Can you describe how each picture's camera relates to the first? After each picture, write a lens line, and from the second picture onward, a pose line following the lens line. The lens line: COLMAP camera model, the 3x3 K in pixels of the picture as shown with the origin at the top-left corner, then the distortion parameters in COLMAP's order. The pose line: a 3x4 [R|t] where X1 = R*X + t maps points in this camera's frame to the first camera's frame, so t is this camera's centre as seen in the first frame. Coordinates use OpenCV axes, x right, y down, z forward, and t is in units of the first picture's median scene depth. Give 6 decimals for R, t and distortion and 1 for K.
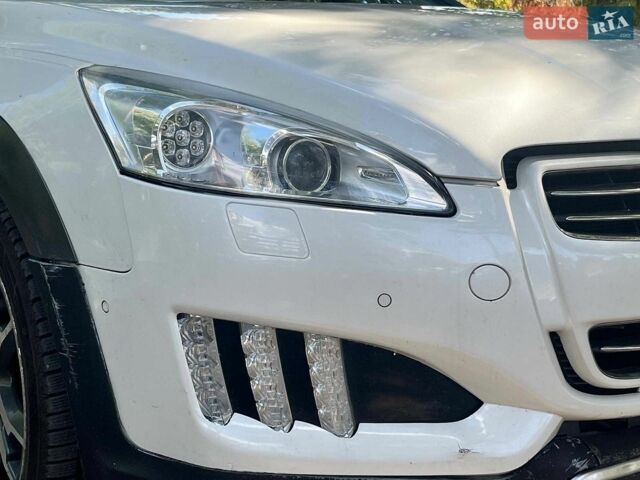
lens RADIAL K [[1150.0, 0, 319.8], [0, 1150.0, 240.4], [0, 0, 1]] dist [0.013889, 0.000000]
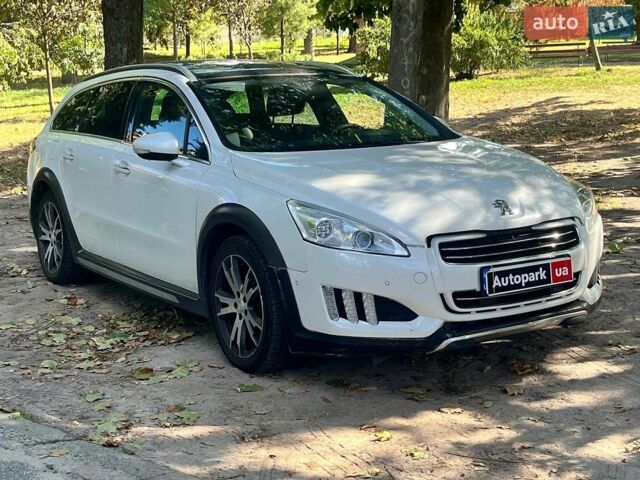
lens RADIAL K [[1150.0, 0, 320.2], [0, 1150.0, 240.5], [0, 0, 1]] dist [0.013889, 0.000000]
pose [[0.998171, 0.009898, -0.059641, 0.058649], [-0.006580, 0.998433, 0.055570, -0.237828], [0.060098, -0.055076, 0.996672, -2.146783]]
